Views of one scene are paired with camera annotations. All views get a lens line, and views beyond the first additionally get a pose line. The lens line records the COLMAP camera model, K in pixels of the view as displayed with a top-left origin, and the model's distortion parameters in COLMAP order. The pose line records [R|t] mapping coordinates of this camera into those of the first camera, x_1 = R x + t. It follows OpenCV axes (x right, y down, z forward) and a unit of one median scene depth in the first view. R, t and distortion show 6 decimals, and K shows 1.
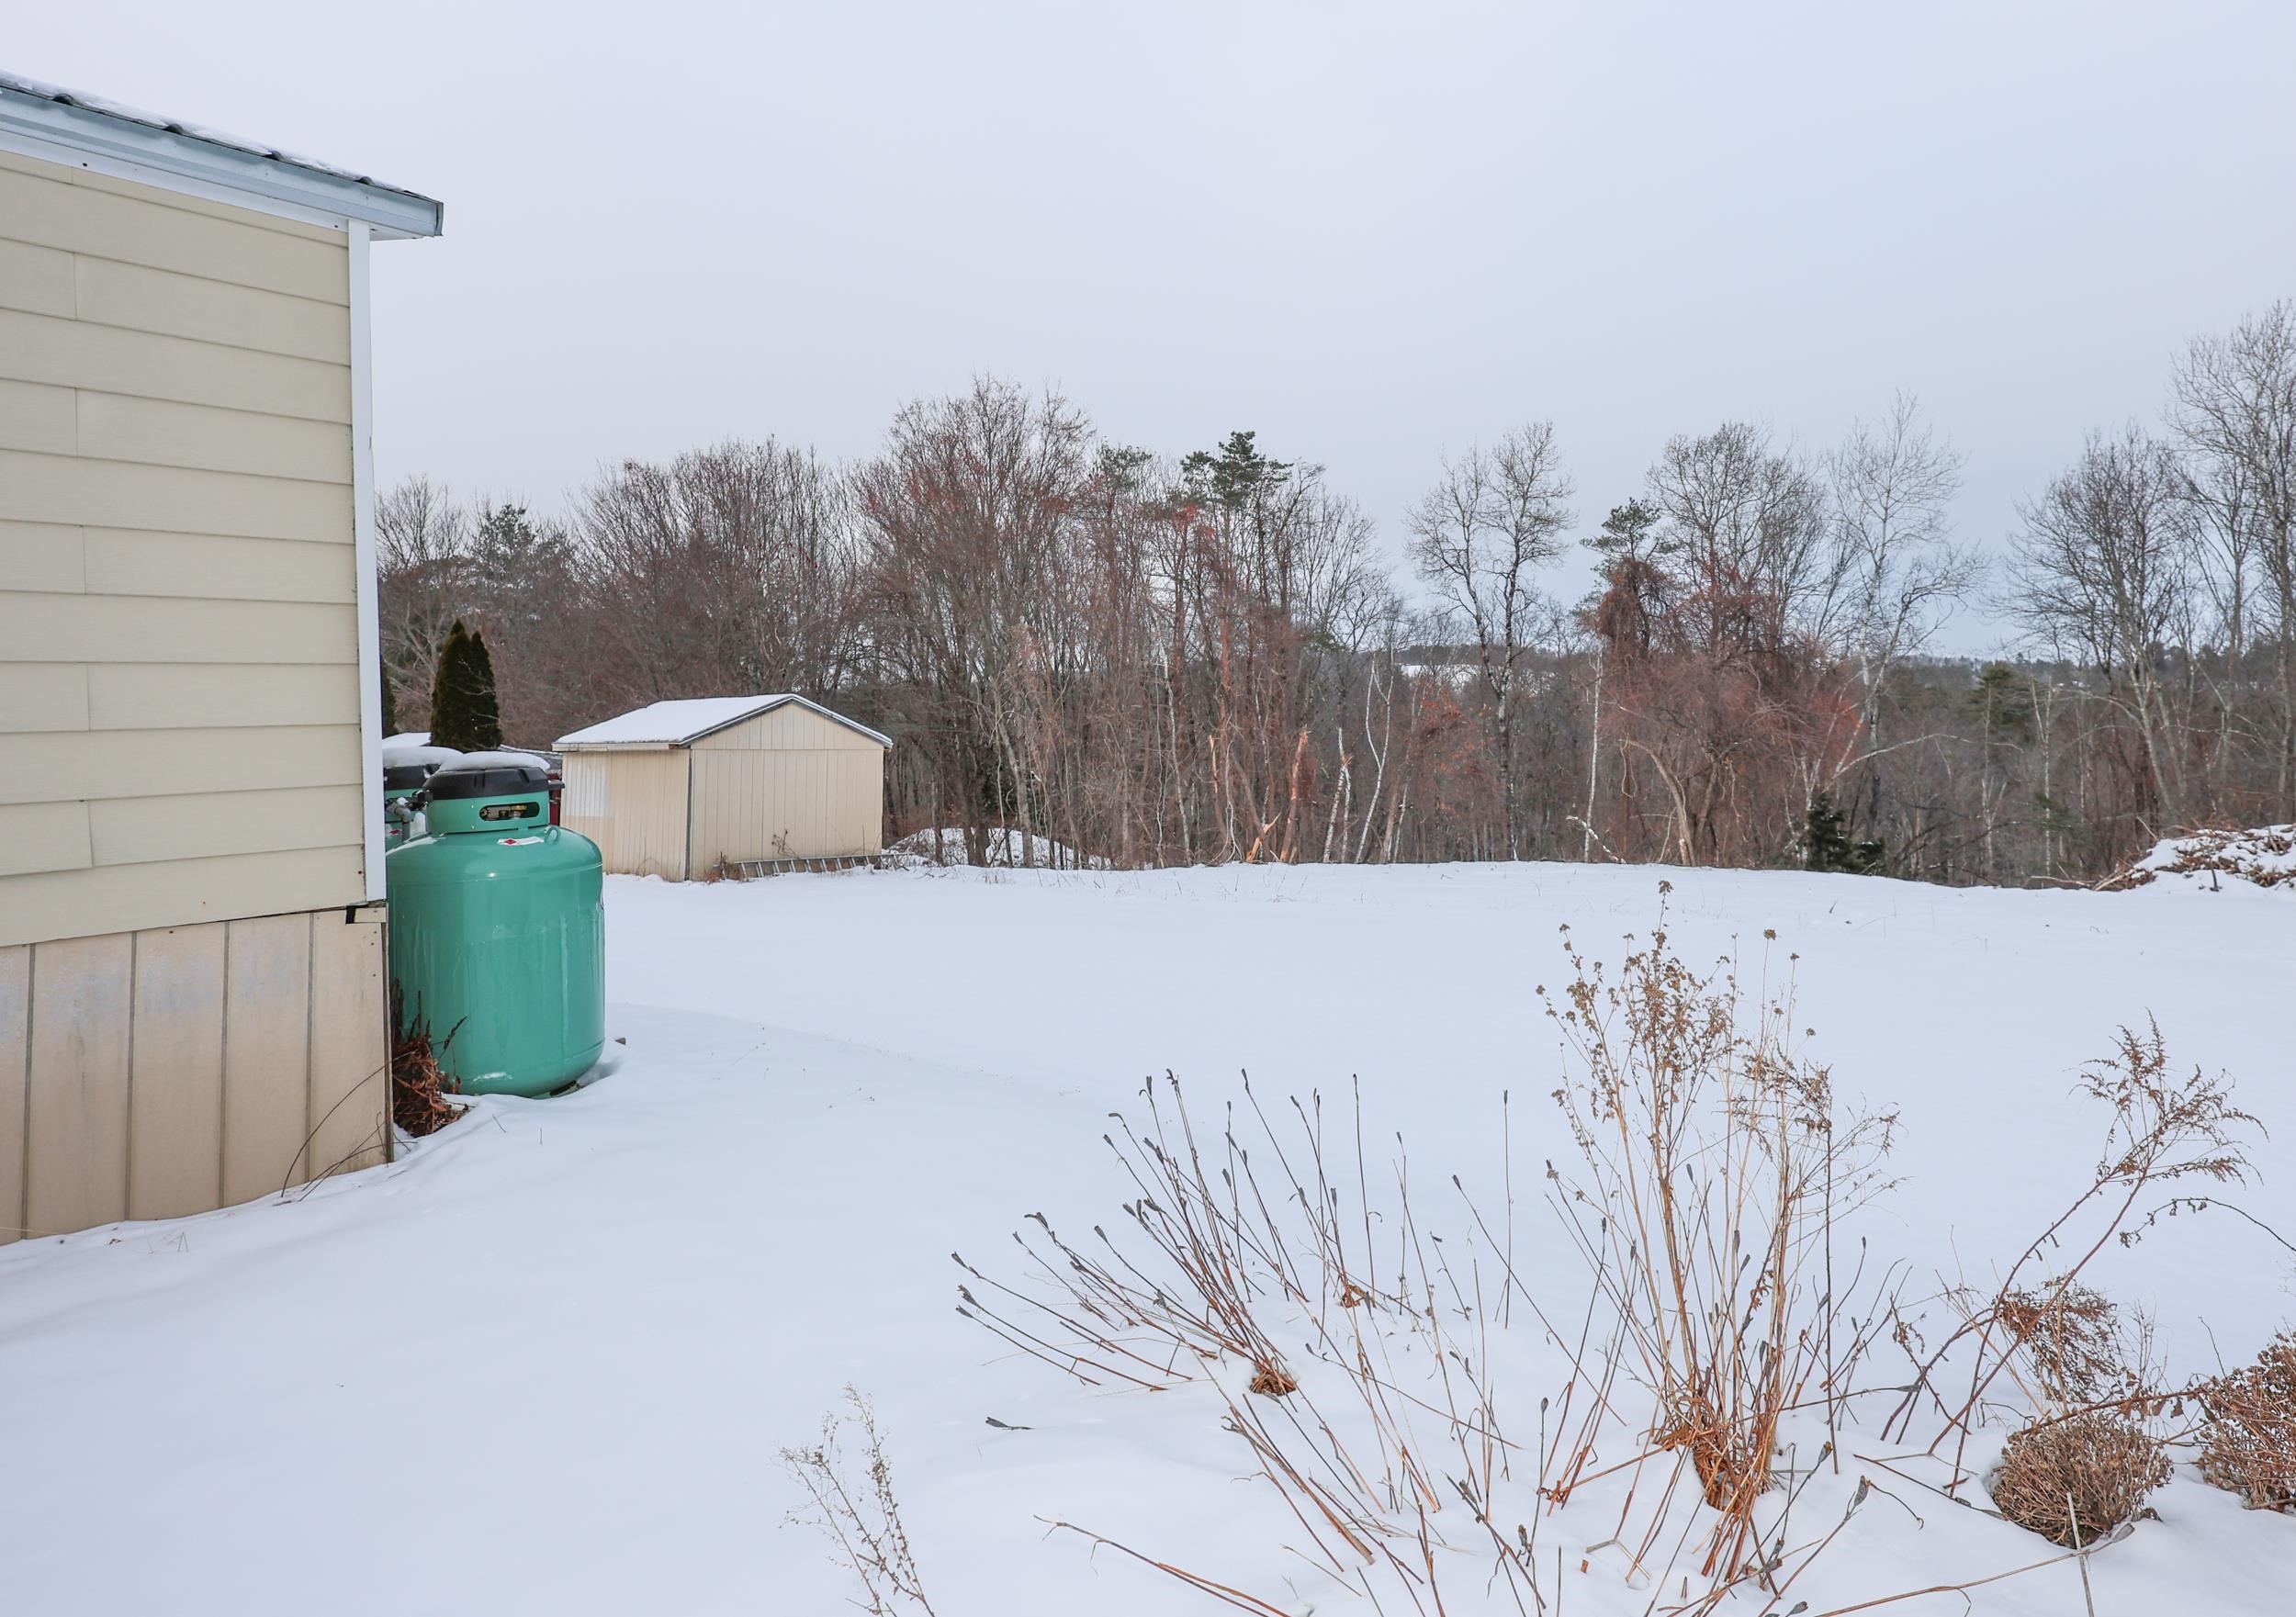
lens RADIAL K [[1061.8, 0, 1253.3], [0, 1061.8, 700.1], [0, 0, 1]] dist [-0.002851, 0.000103]
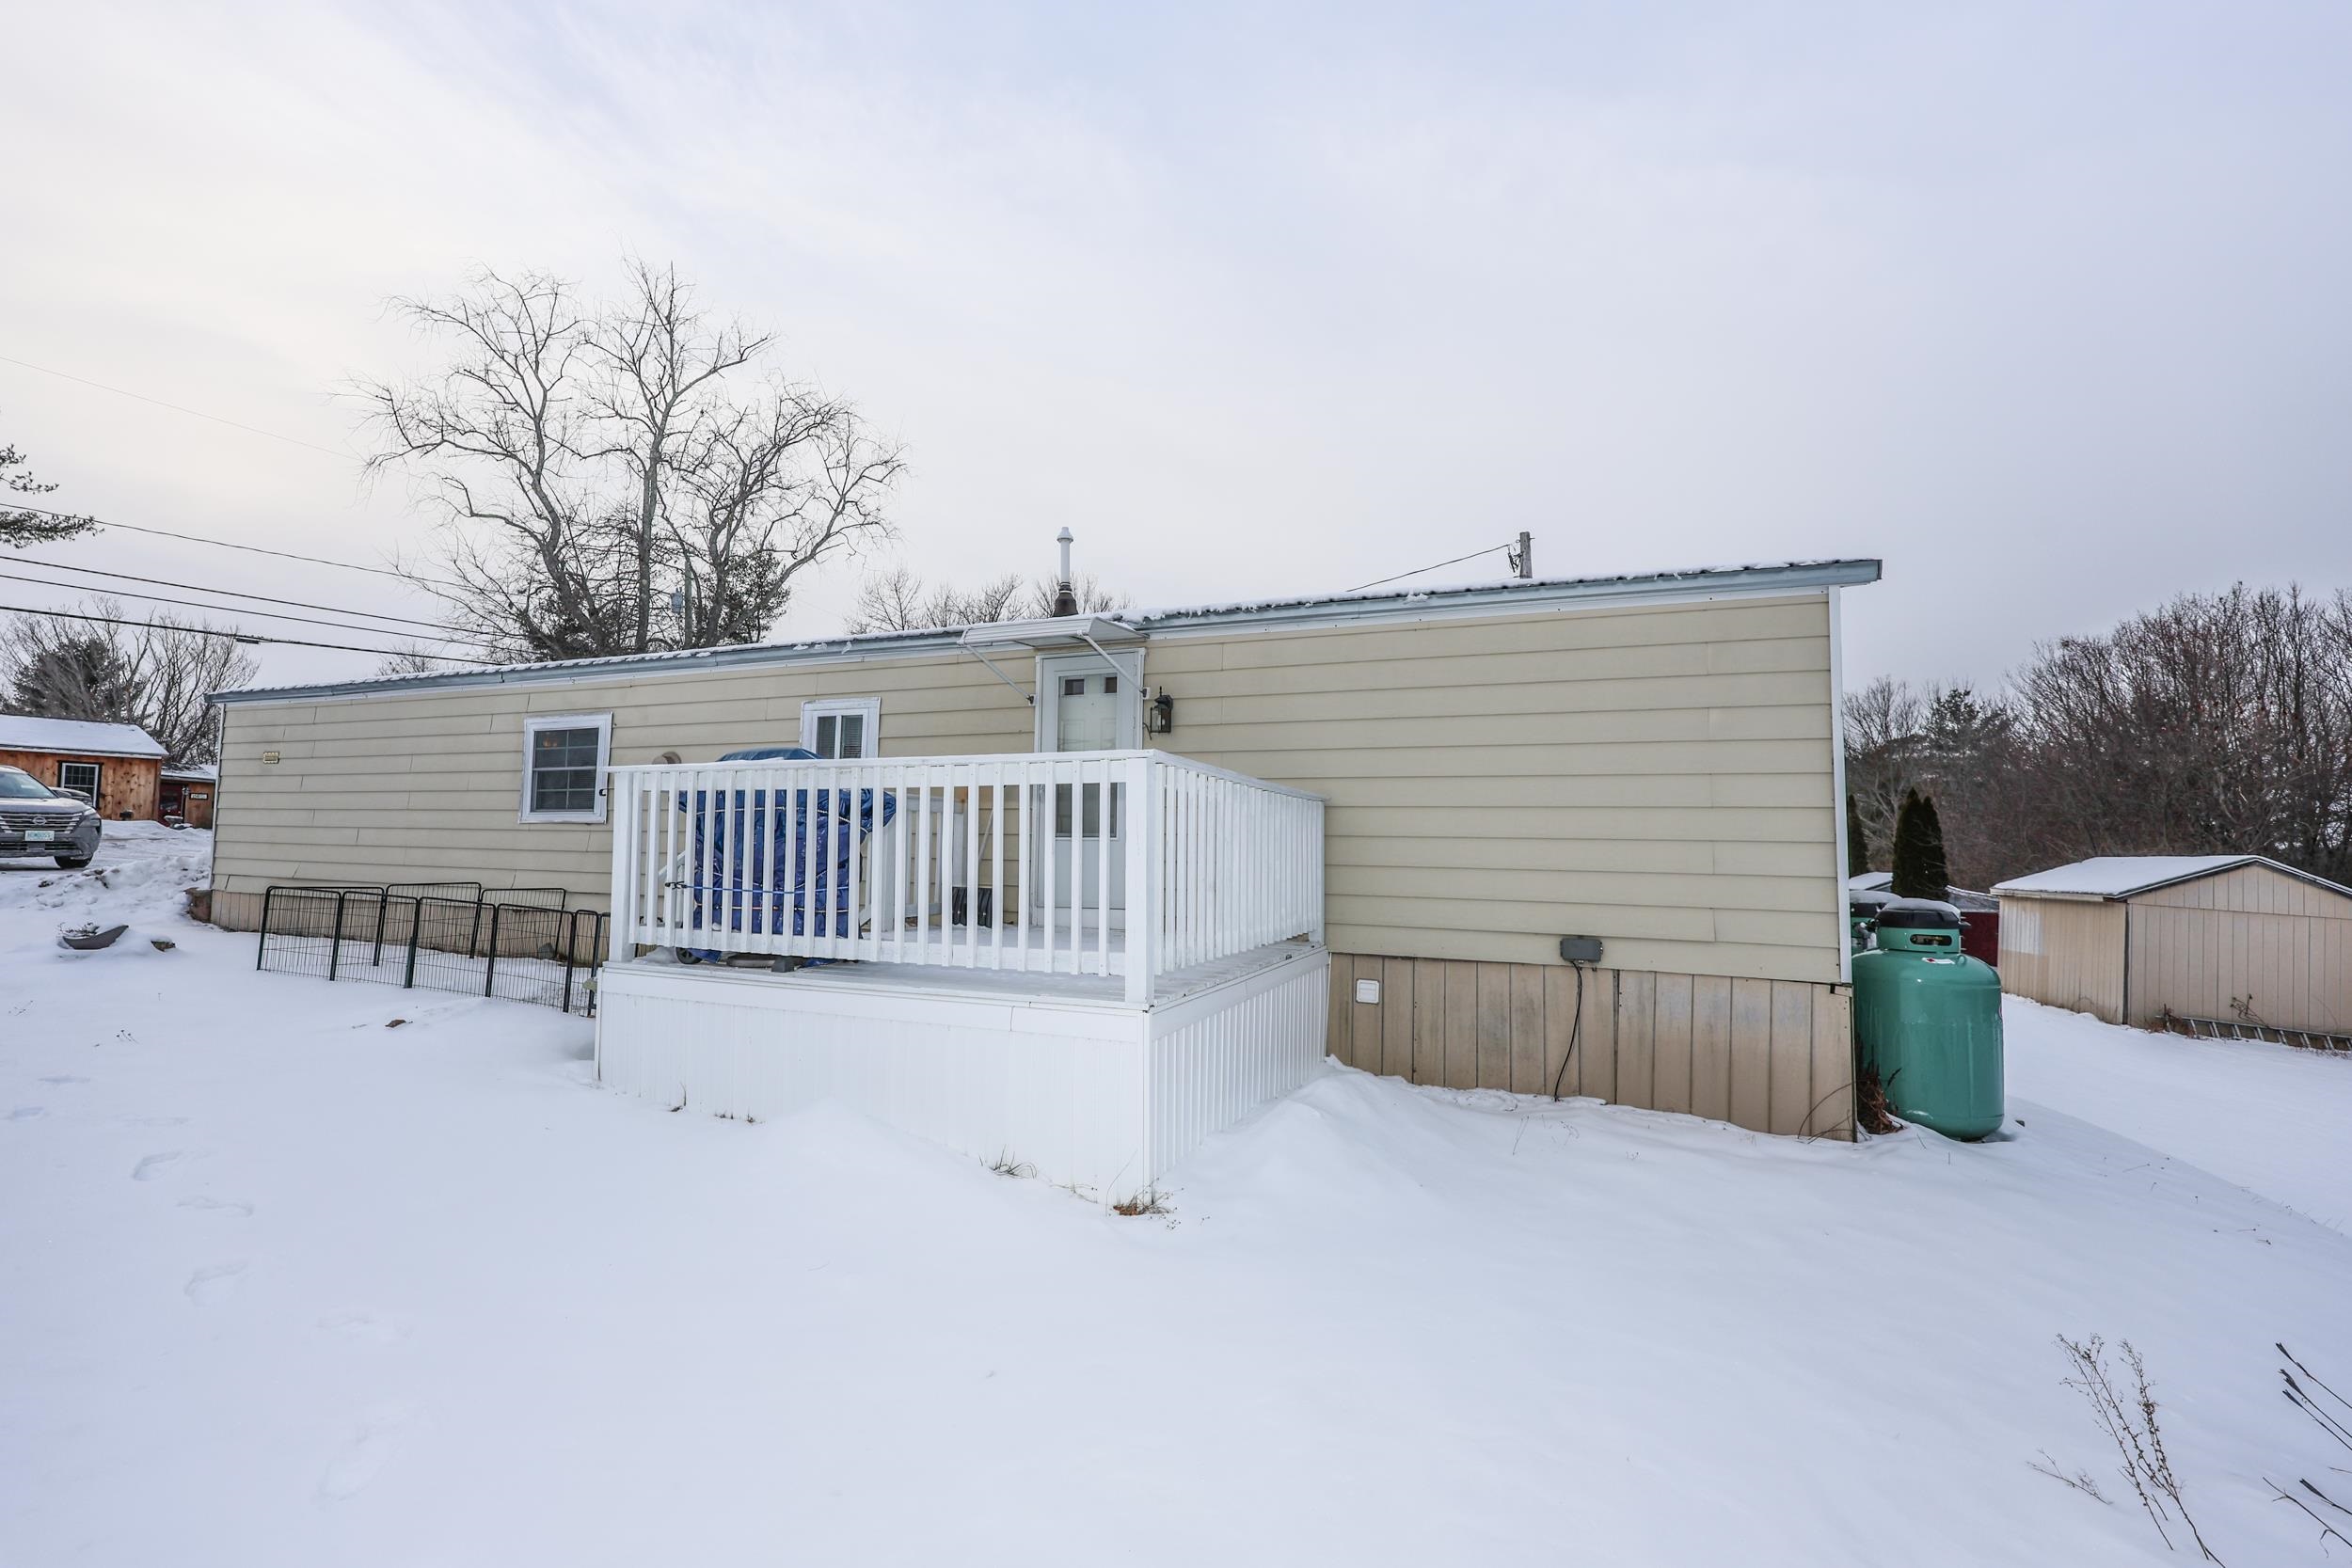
lens RADIAL K [[966.7, 0, 1176.0], [0, 966.7, 784.0], [0, 0, 1]] dist [0.001716, -0.000173]
pose [[0.258886, -0.029450, -0.965459, 0.175532], [-0.016141, 0.999264, -0.034810, -0.025273], [0.965773, 0.024595, 0.258220, -0.194900]]
